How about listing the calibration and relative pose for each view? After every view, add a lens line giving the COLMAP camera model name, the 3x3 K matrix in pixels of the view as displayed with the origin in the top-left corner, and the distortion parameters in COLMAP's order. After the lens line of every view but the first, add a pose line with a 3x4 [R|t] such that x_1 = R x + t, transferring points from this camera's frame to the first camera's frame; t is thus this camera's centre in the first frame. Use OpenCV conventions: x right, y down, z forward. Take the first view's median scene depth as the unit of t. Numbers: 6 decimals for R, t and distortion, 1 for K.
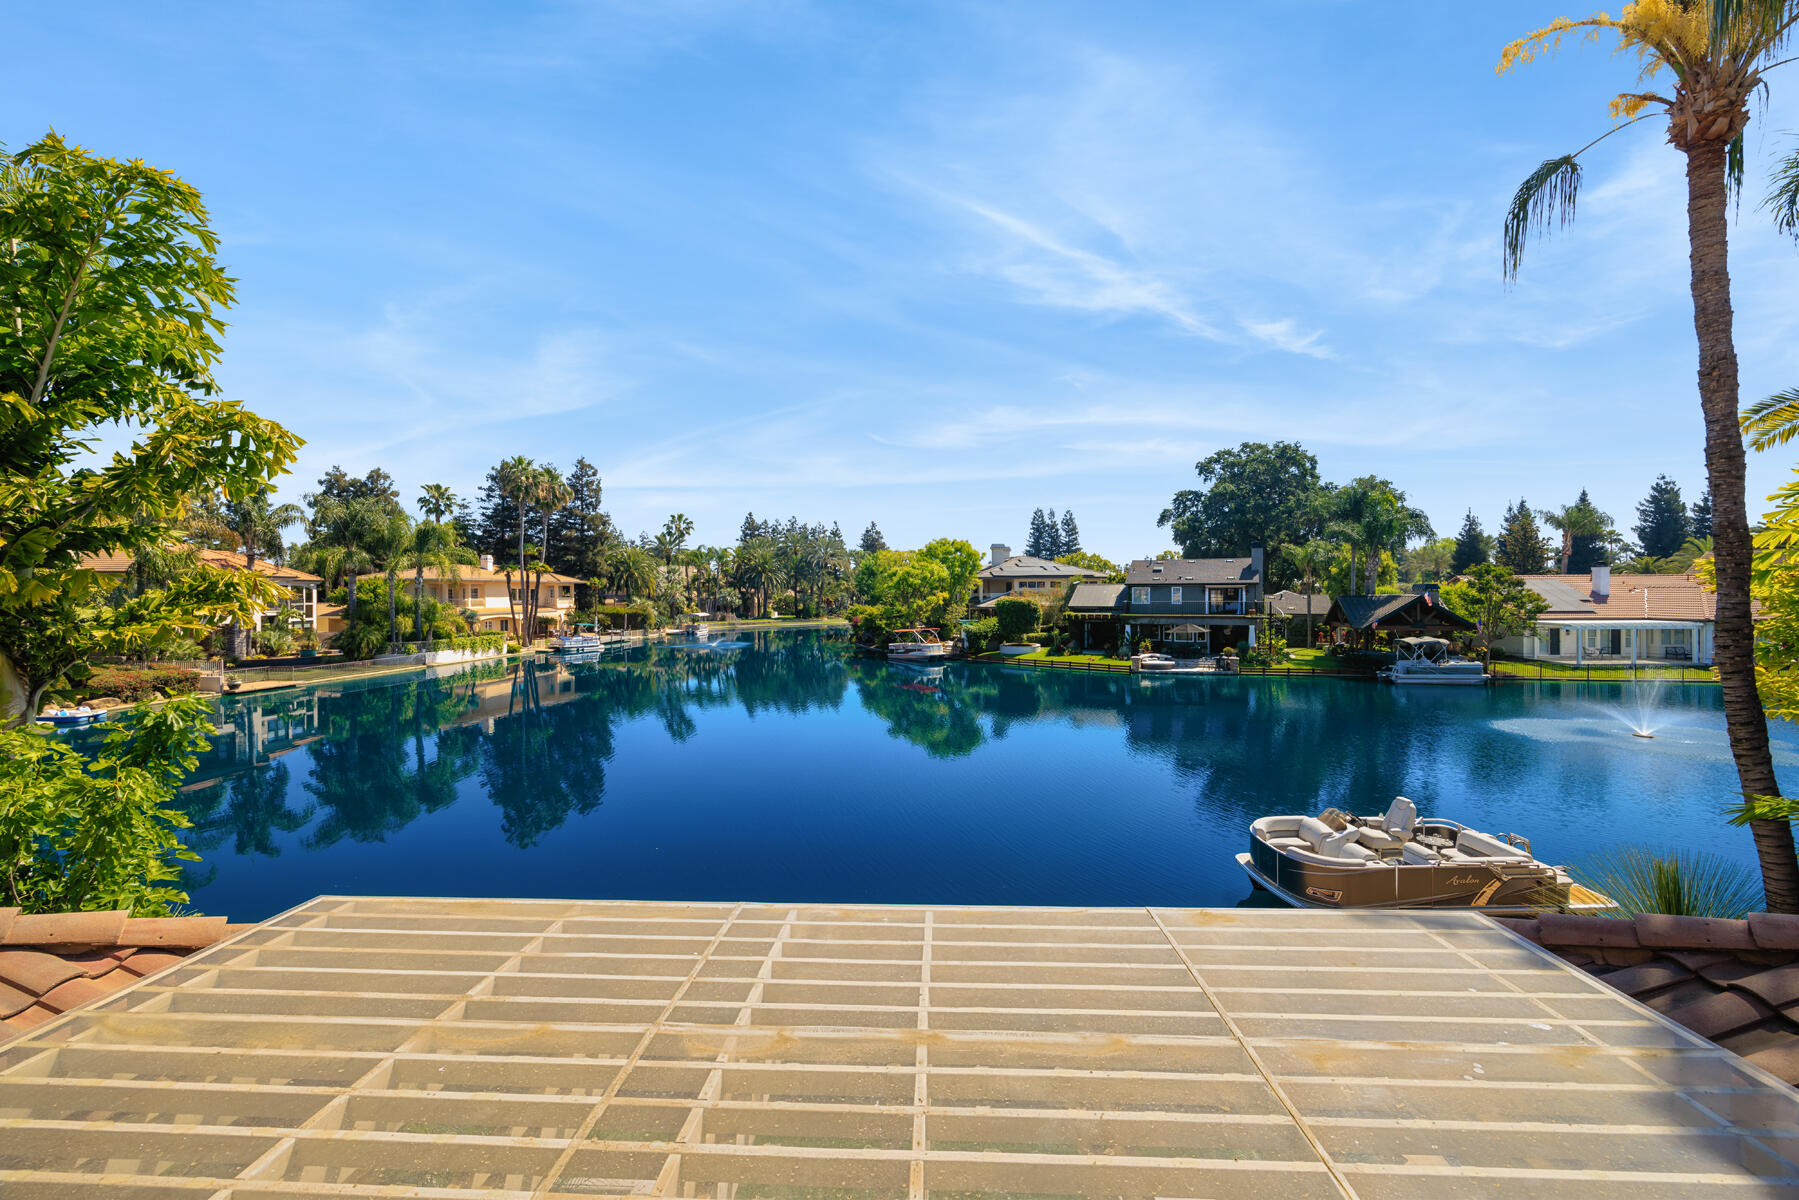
lens RADIAL K [[714.4, 0, 904.5], [0, 714.4, 597.8], [0, 0, 1]] dist [0.011354, -0.002499]
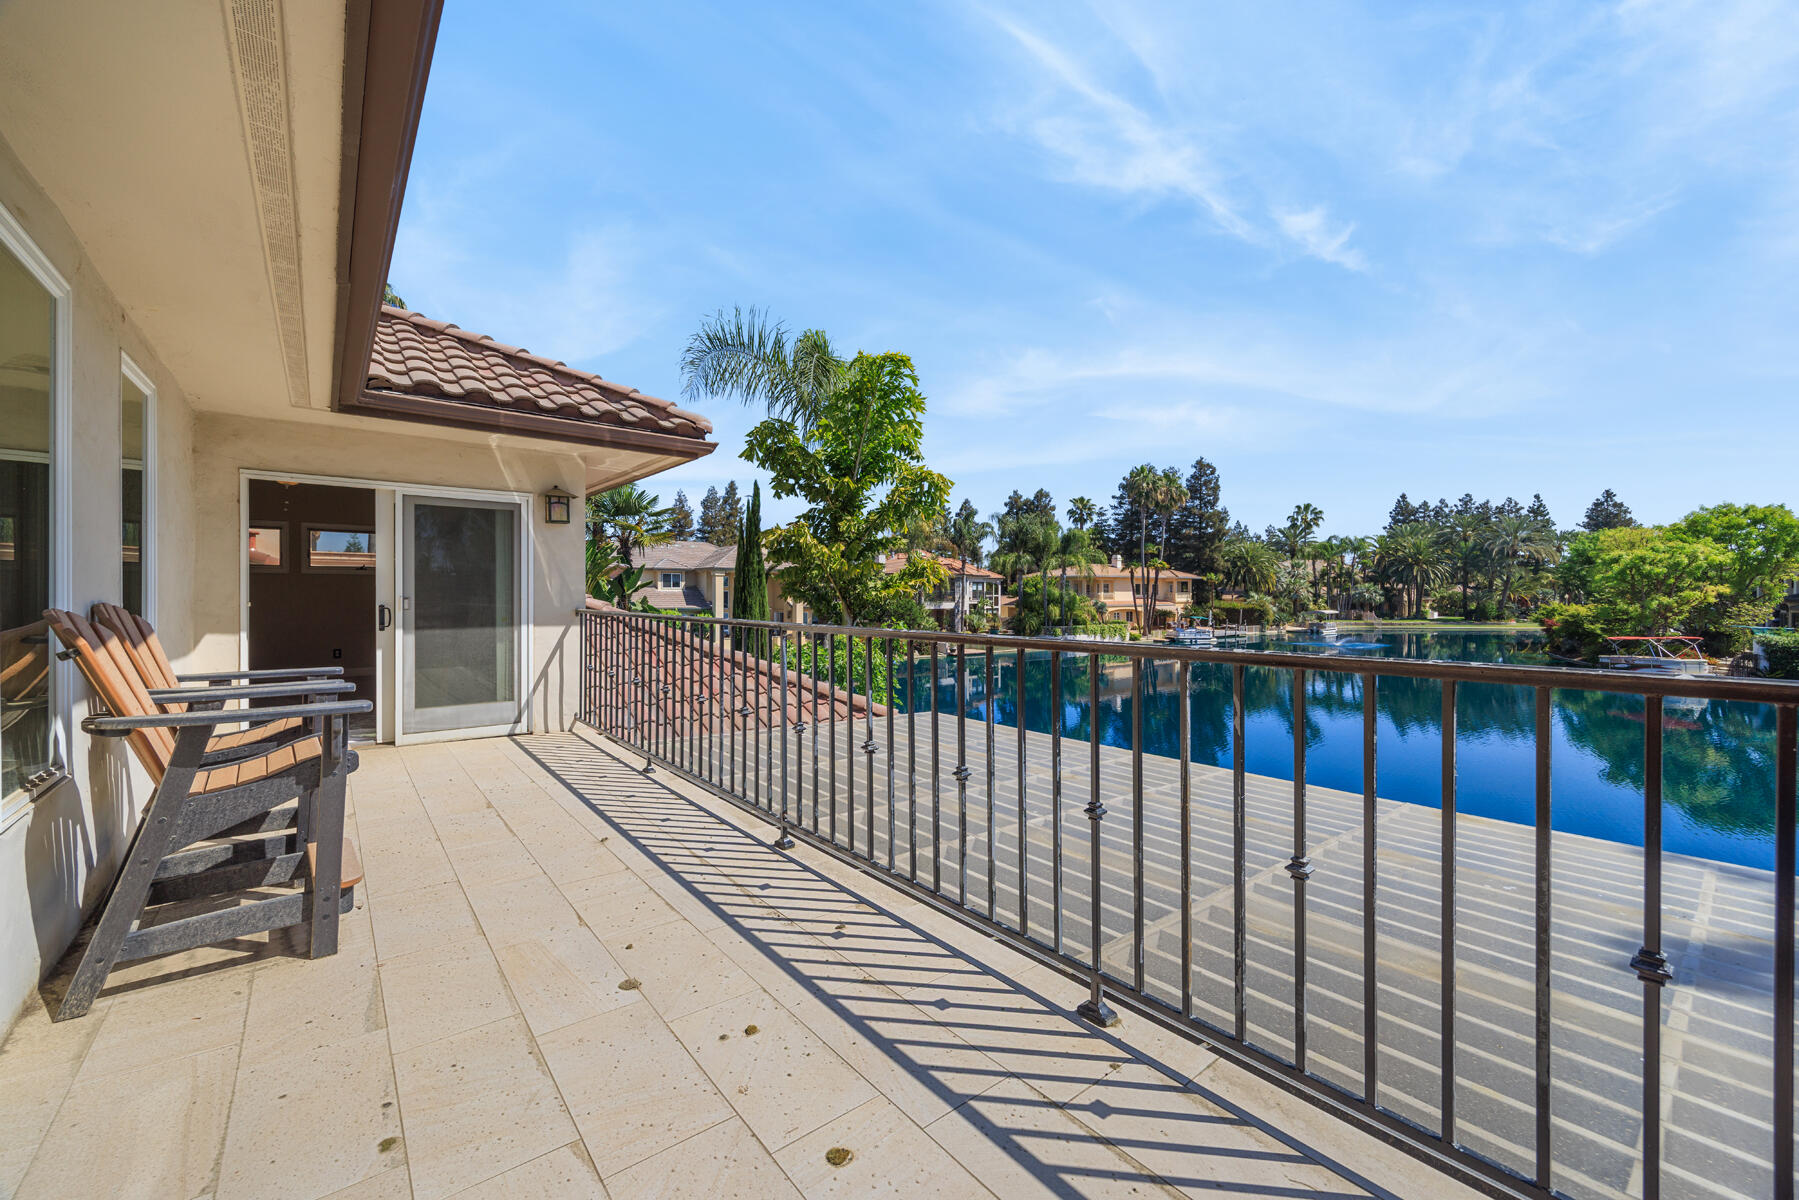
lens RADIAL K [[714.4, 0, 904.5], [0, 714.4, 597.8], [0, 0, 1]] dist [0.011354, -0.002499]
pose [[0.674991, 0.008698, -0.737775, 0.034771], [-0.006462, 0.999962, 0.005877, 0.004636], [0.737798, 0.000801, 0.675021, -0.023553]]
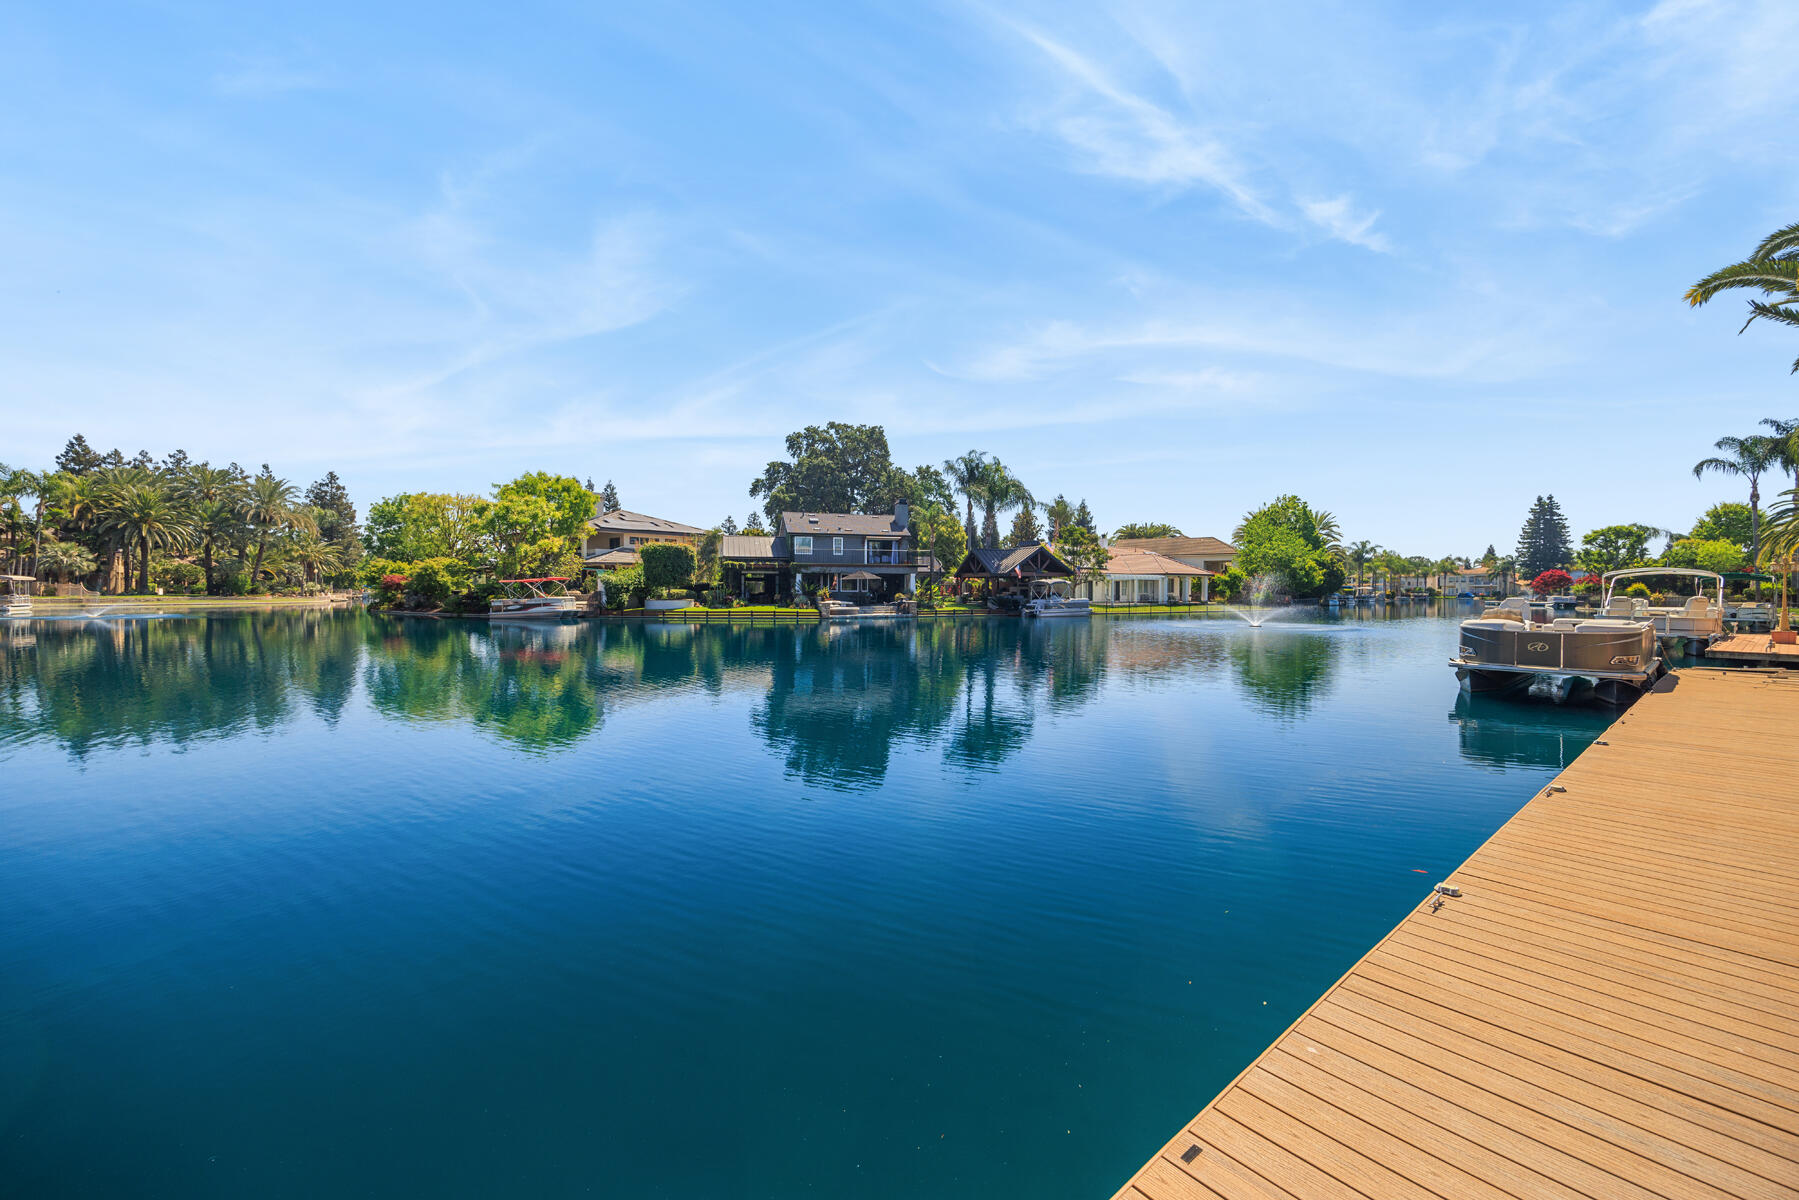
lens RADIAL K [[714.4, 0, 904.5], [0, 714.4, 597.8], [0, 0, 1]] dist [0.011354, -0.002499]
pose [[0.777464, 0.000714, 0.628927, -0.129186], [-0.002110, 0.999997, 0.001473, 0.050818], [-0.628924, -0.002473, 0.777463, 0.134330]]
